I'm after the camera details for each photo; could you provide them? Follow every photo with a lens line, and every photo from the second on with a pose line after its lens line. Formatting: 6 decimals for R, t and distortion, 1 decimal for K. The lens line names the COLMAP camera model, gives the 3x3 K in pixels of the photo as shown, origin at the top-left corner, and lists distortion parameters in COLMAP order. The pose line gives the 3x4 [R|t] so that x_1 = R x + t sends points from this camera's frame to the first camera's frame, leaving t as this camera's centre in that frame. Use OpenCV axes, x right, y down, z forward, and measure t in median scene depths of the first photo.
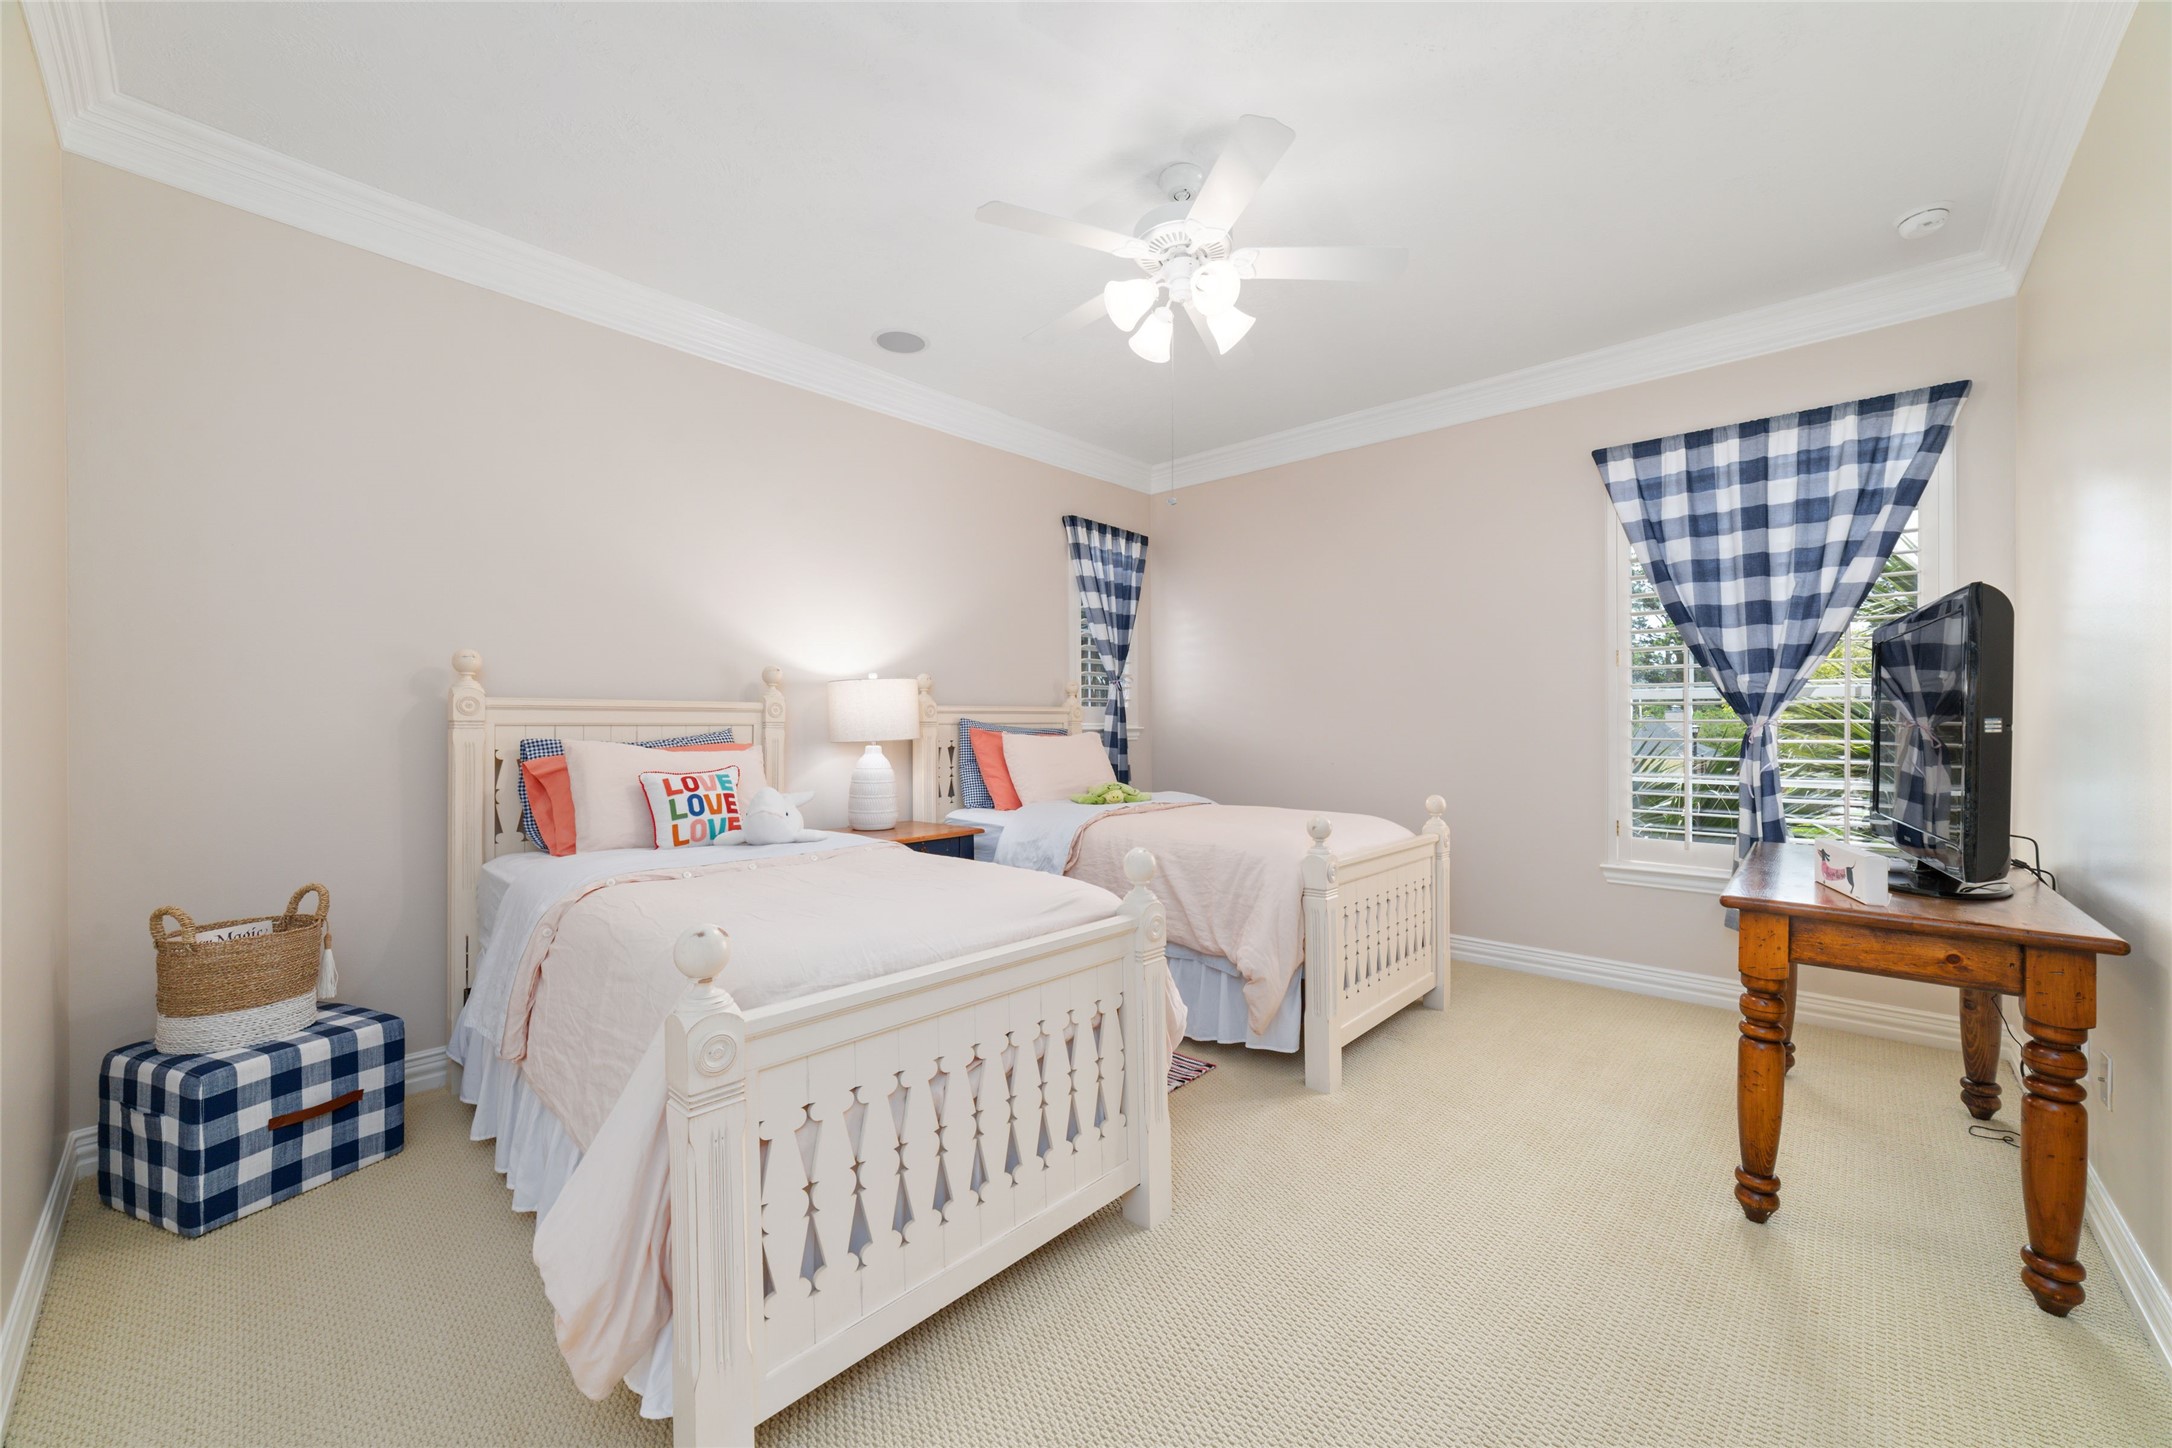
lens RADIAL K [[831.0, 0, 1091.1], [0, 831.0, 719.9], [0, 0, 1]] dist [-0.008291, 0.001673]
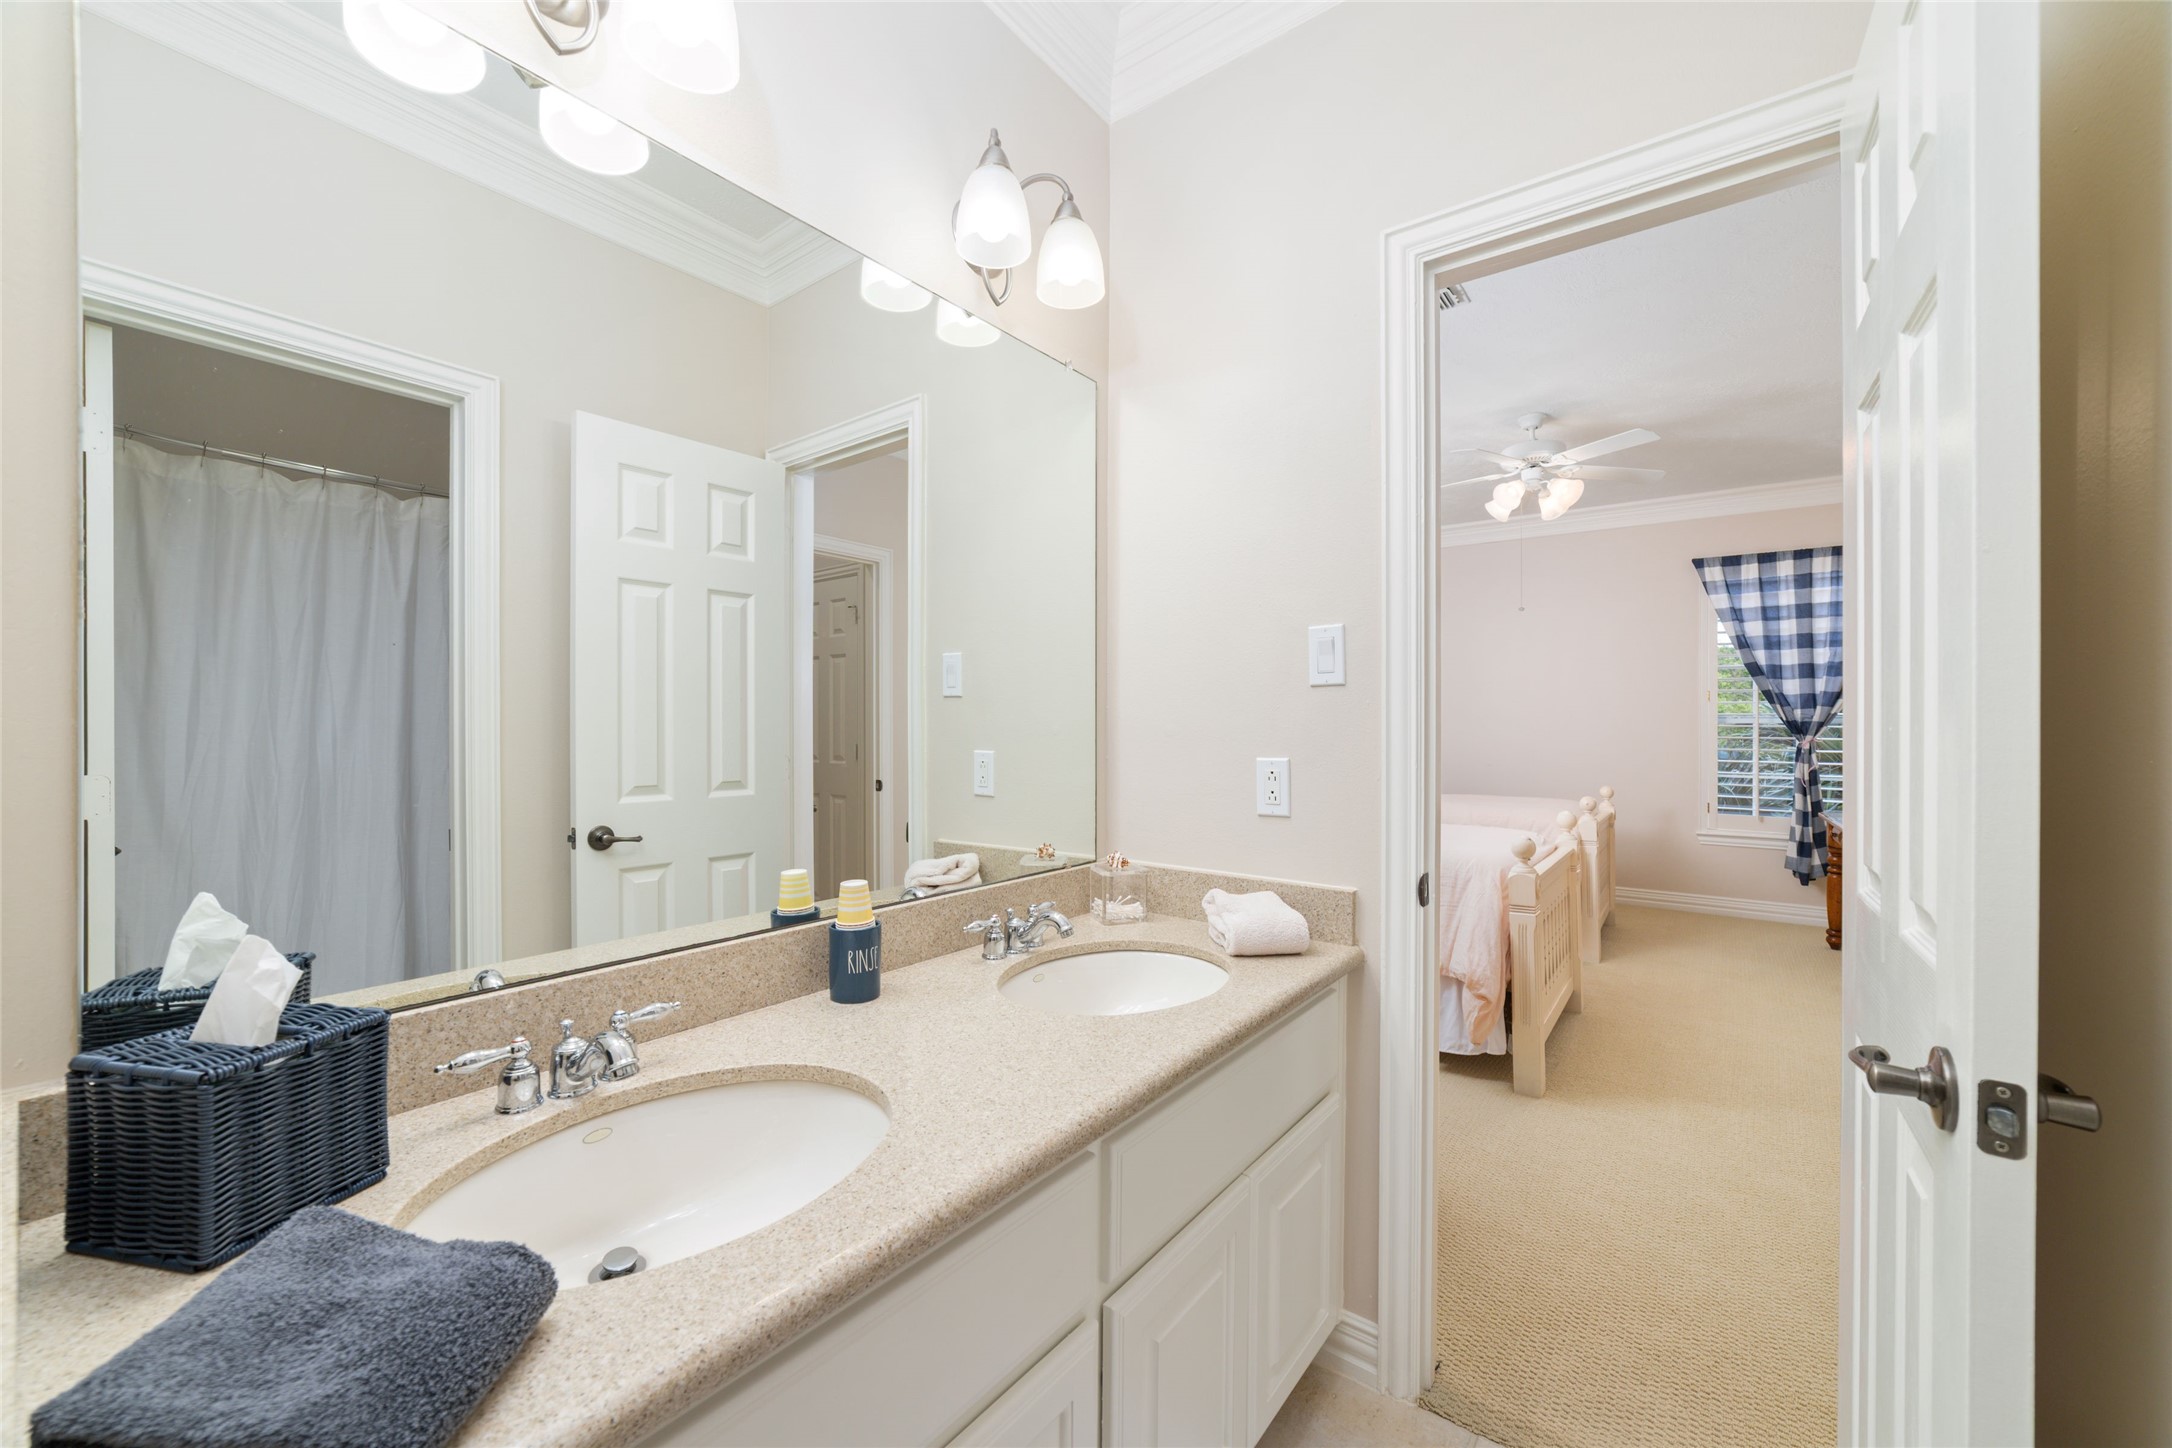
lens RADIAL K [[831.0, 0, 1091.9], [0, 831.0, 719.8], [0, 0, 1]] dist [-0.008291, 0.001673]
pose [[0.995191, 0.000931, 0.097952, -0.702466], [-0.001037, 0.999999, 0.001027, -0.034572], [-0.097951, -0.001123, 0.995191, -0.439352]]
